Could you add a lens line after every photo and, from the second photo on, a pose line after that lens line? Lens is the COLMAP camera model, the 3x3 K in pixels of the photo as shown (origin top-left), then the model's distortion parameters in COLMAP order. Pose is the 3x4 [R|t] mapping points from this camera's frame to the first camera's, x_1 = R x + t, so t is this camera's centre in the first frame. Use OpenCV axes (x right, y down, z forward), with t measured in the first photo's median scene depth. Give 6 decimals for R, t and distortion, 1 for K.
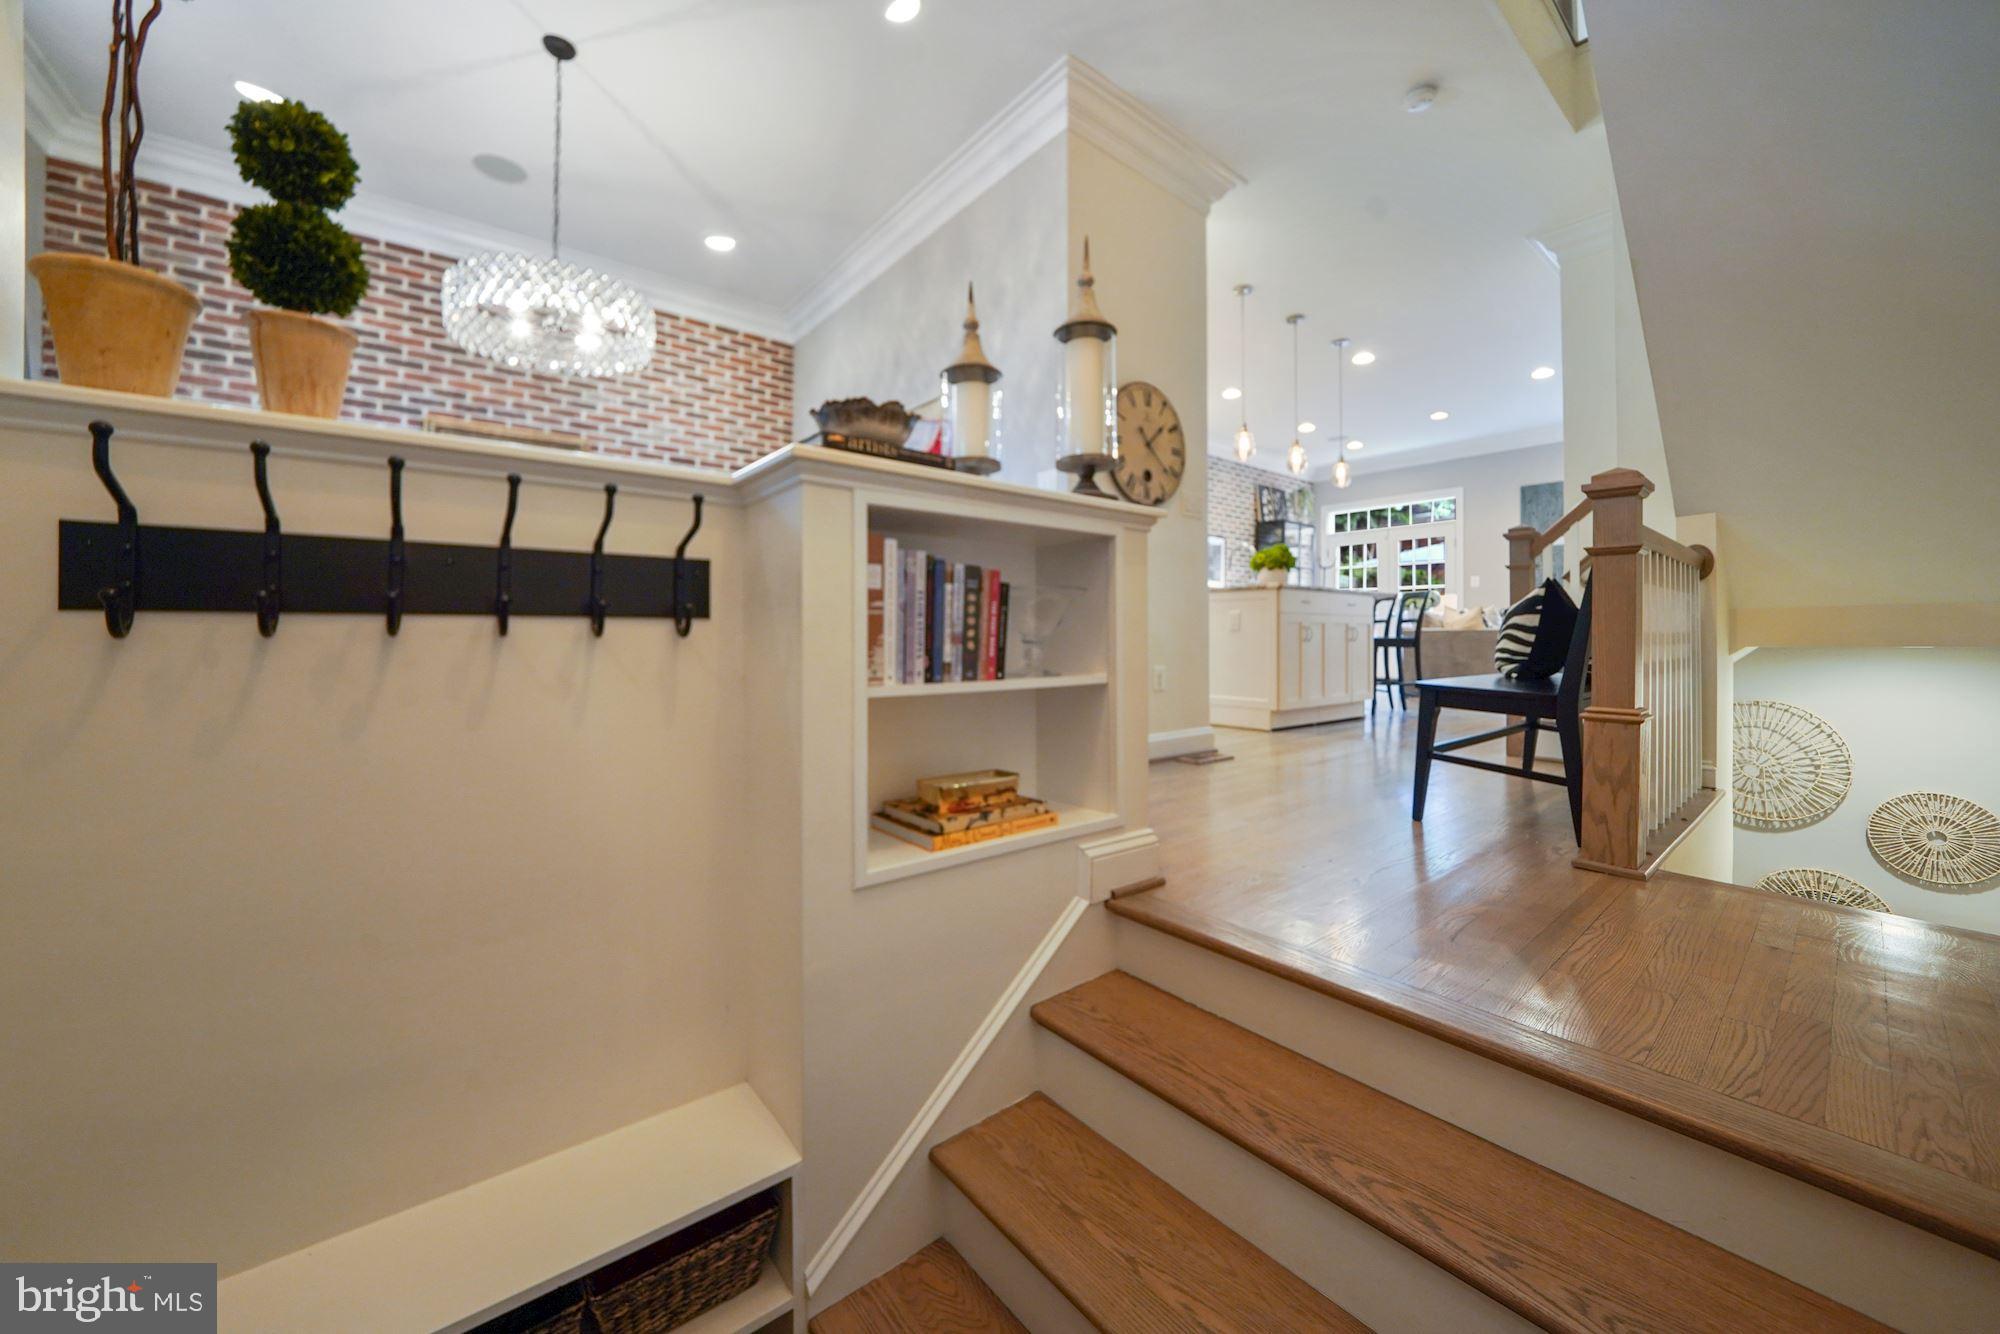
lens RADIAL K [[716.5, 0, 988.6], [0, 716.5, 630.5], [0, 0, 1]] dist [-0.022850, 0.003849]
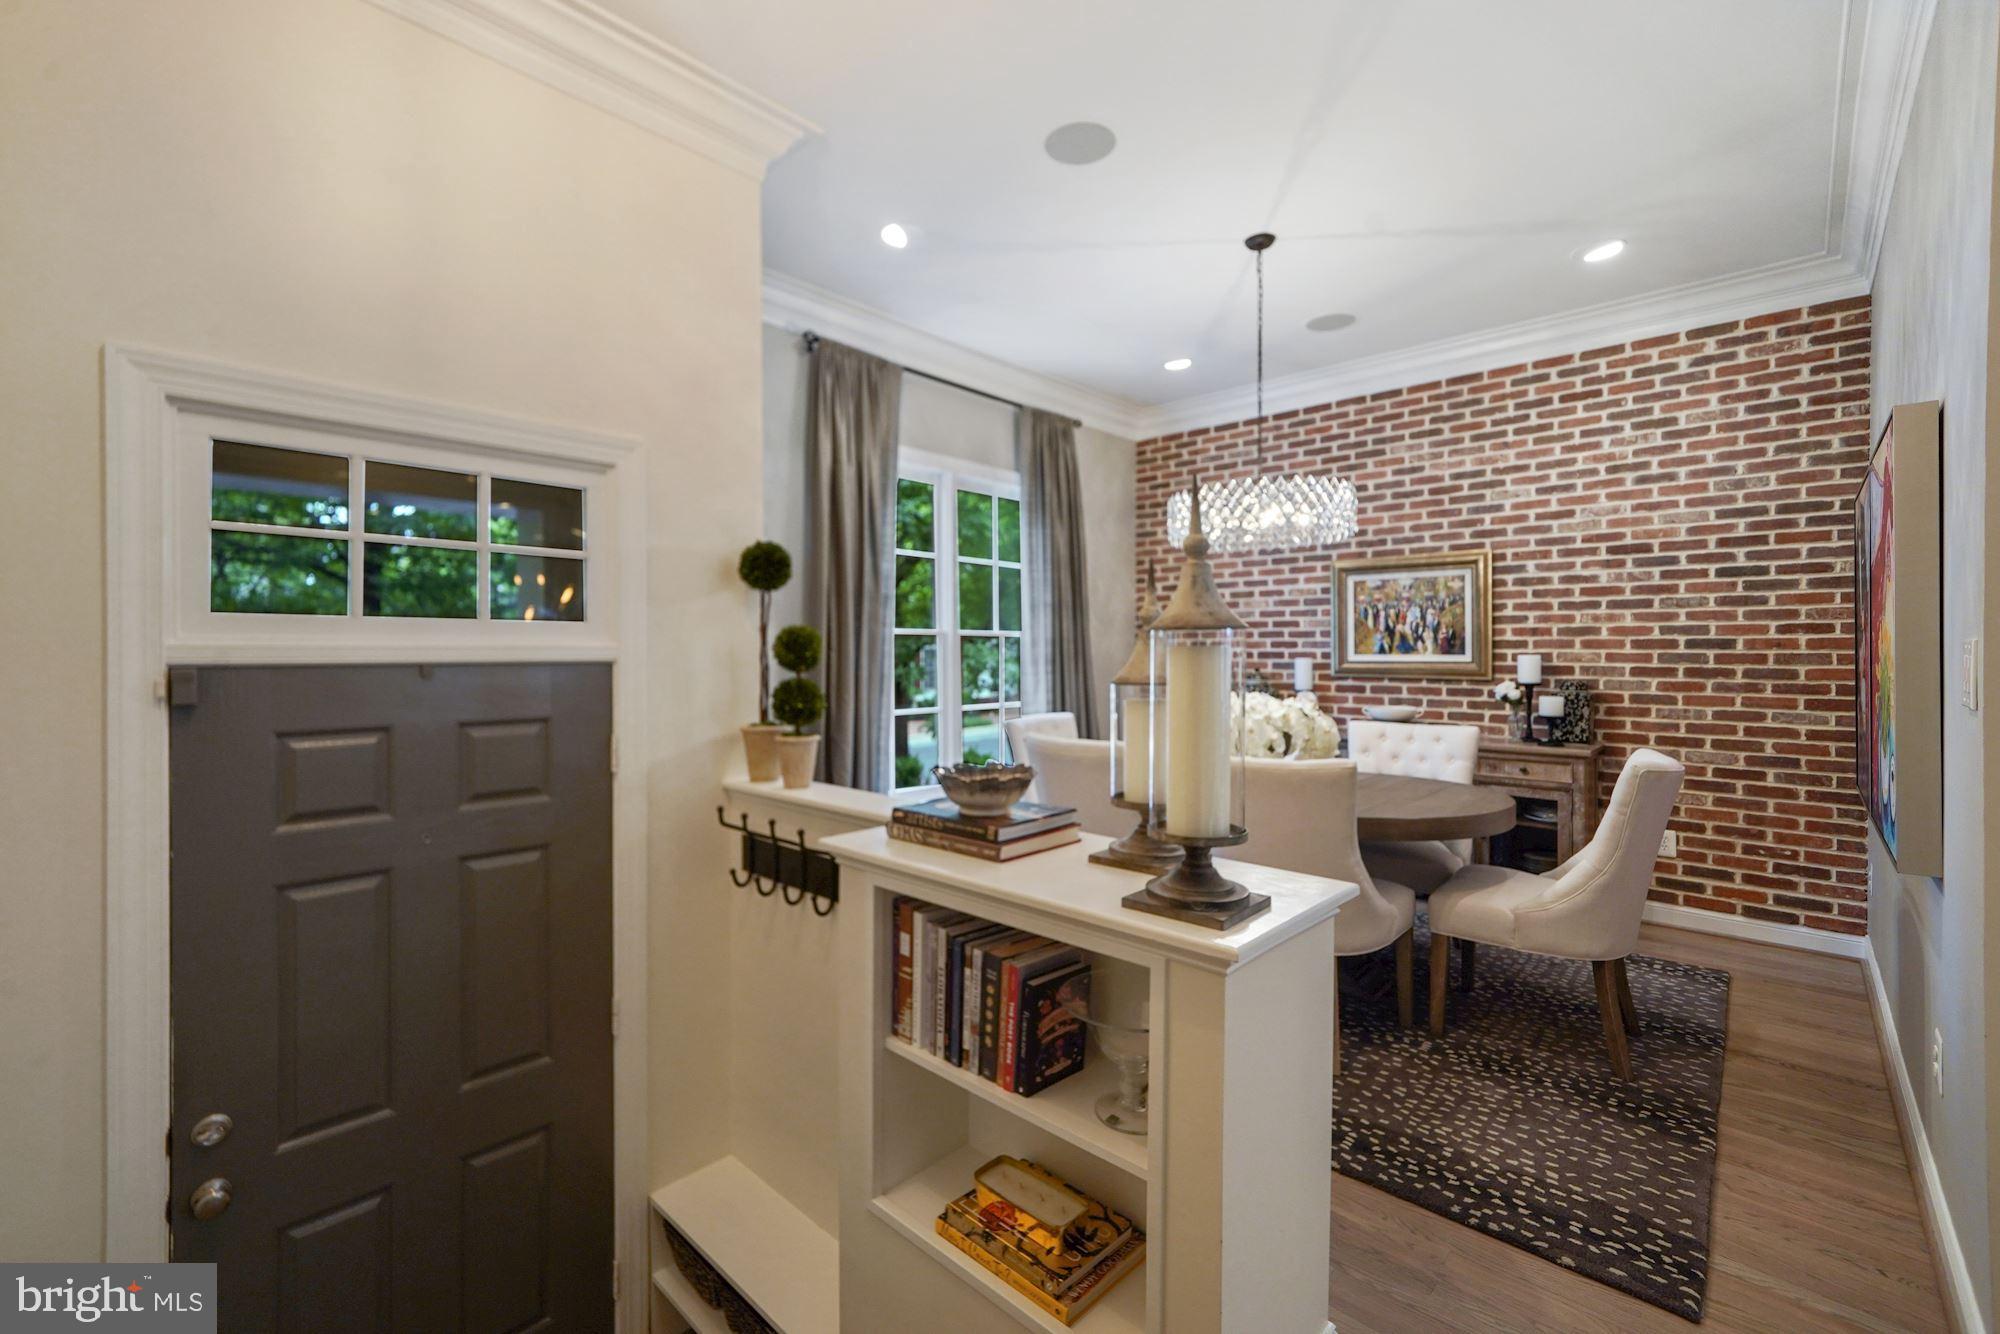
lens RADIAL K [[842.2, 0, 981.6], [0, 842.2, 654.3], [0, 0, 1]] dist [0.002810, 0.000352]
pose [[0.140799, 0.005434, -0.990023, 0.349558], [0.004172, 0.999973, 0.006082, -0.161881], [0.990029, -0.004987, 0.140773, 0.282949]]
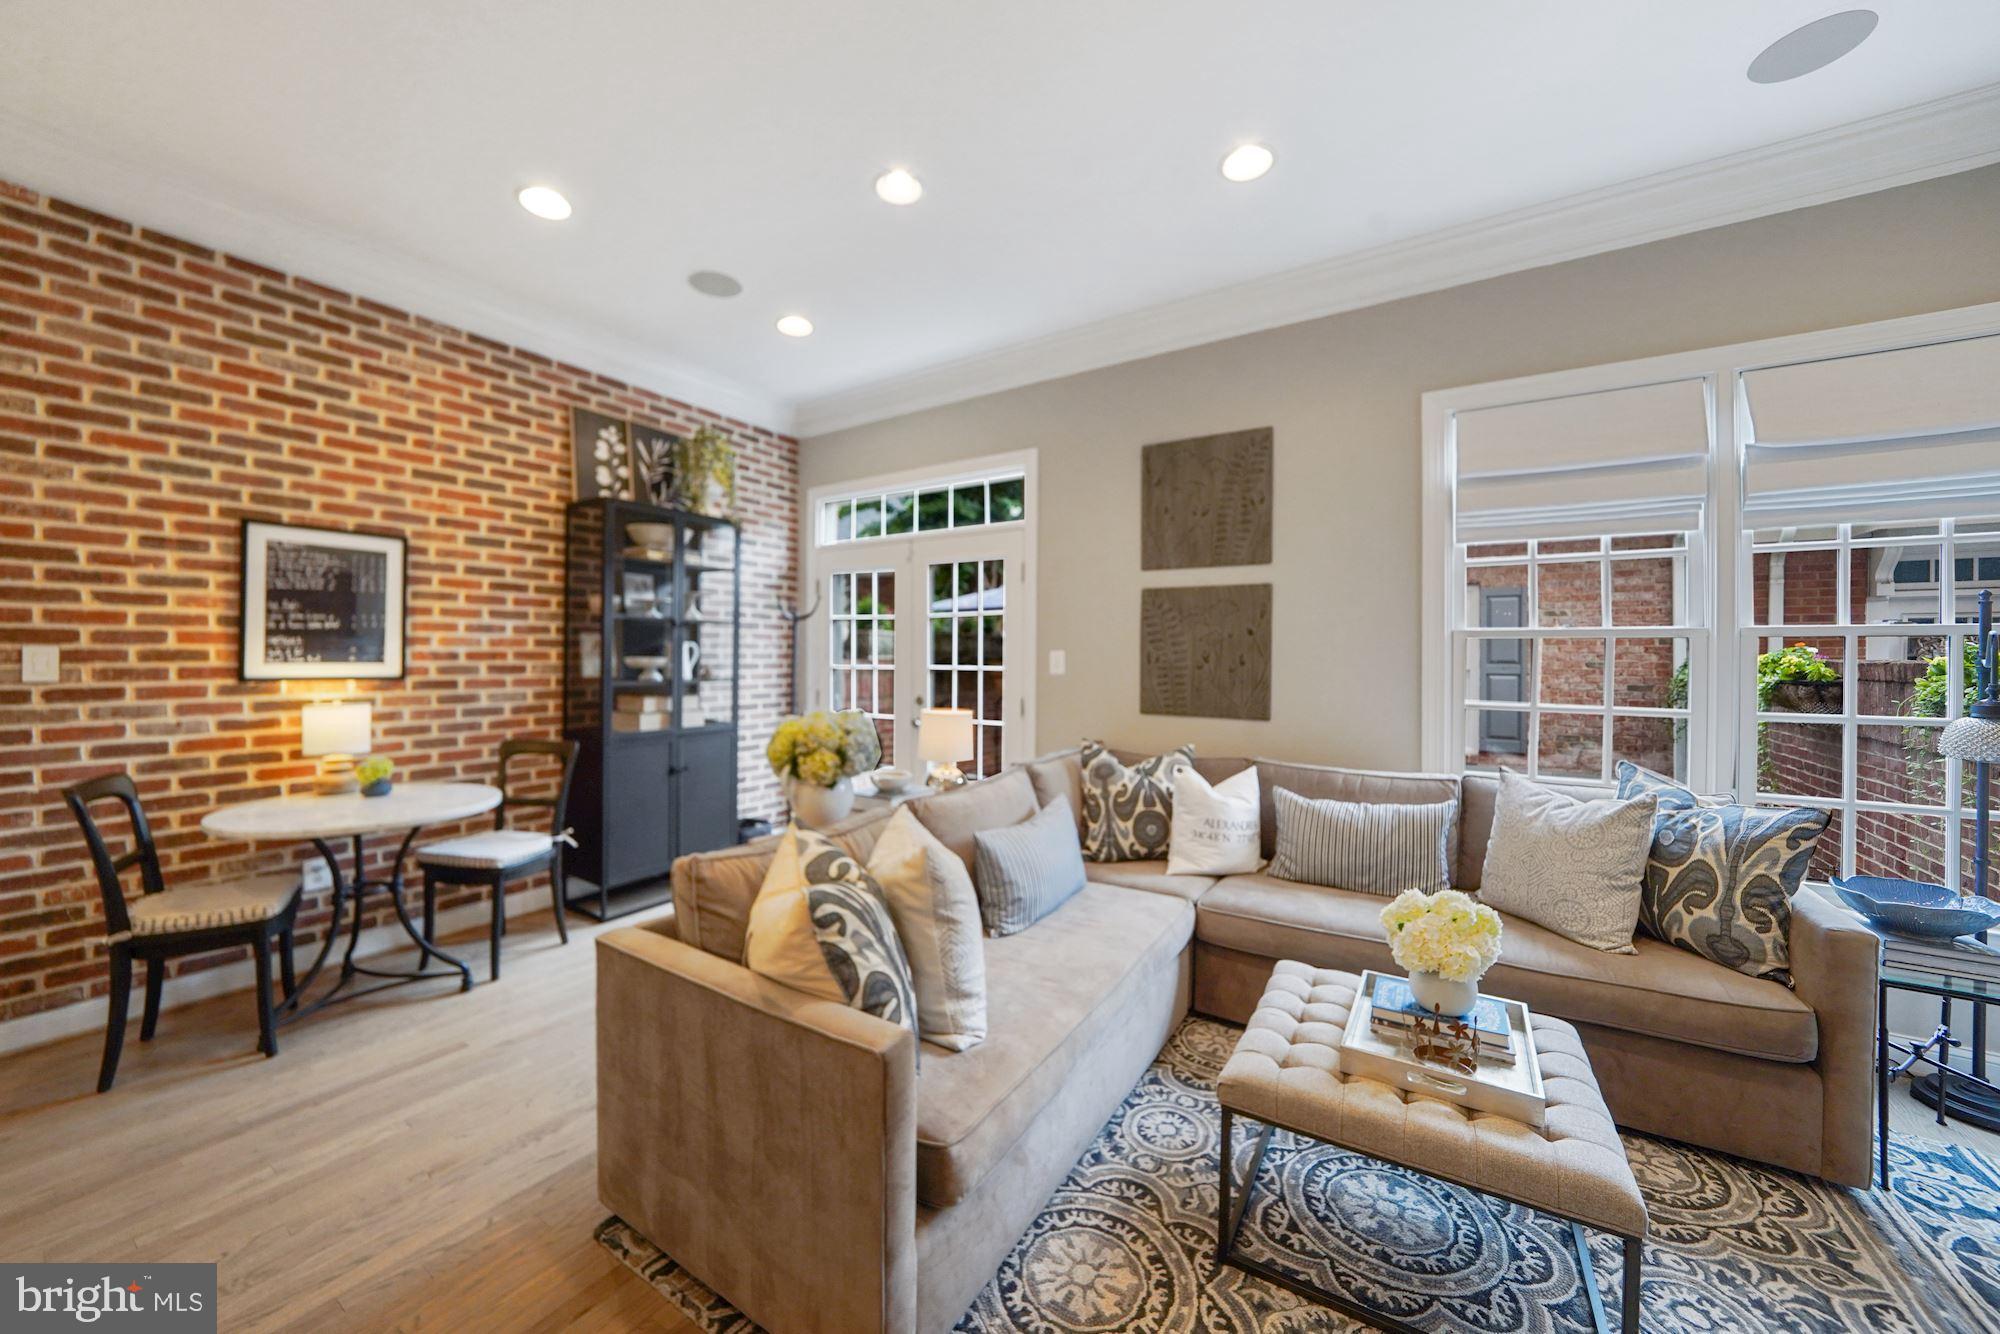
lens RADIAL K [[718.1, 0, 978.6], [0, 718.1, 653.0], [0, 0, 1]] dist [-0.020367, 0.000046]
pose [[0.950737, 0.003848, 0.309976, 1.024393], [-0.004461, 0.999989, 0.001268, -0.153537], [-0.309968, -0.002589, 0.950744, 1.209504]]
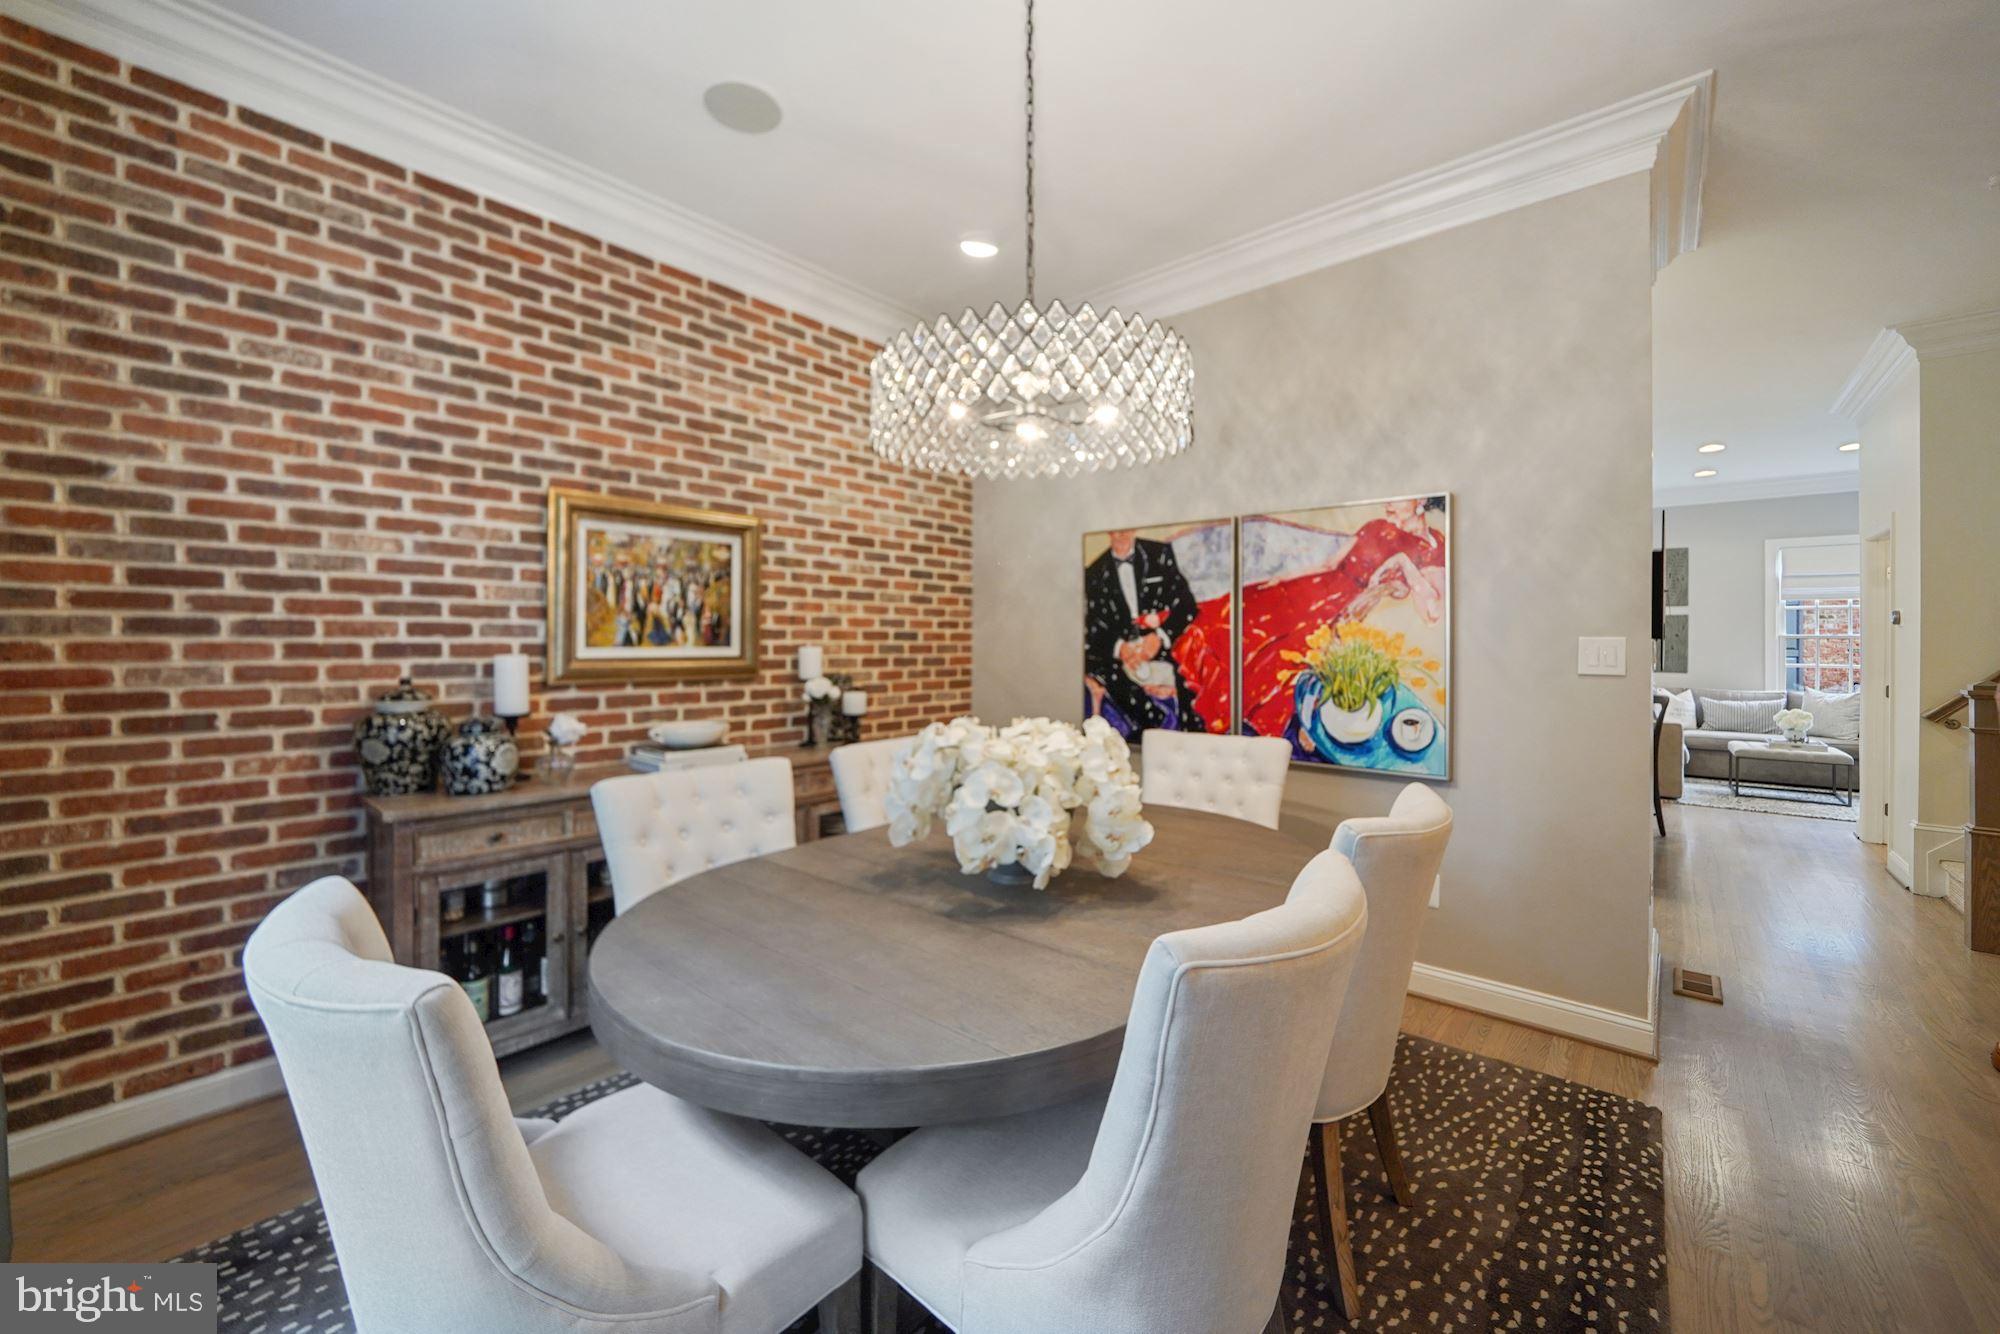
lens RADIAL K [[775.9, 0, 999.0], [0, 775.9, 638.1], [0, 0, 1]] dist [-0.002406, 0.000246]
pose [[0.983346, 0.002772, 0.181720, -0.496265], [-0.002305, 0.999993, -0.002782, -0.159512], [-0.181727, 0.002317, 0.983346, 0.243028]]
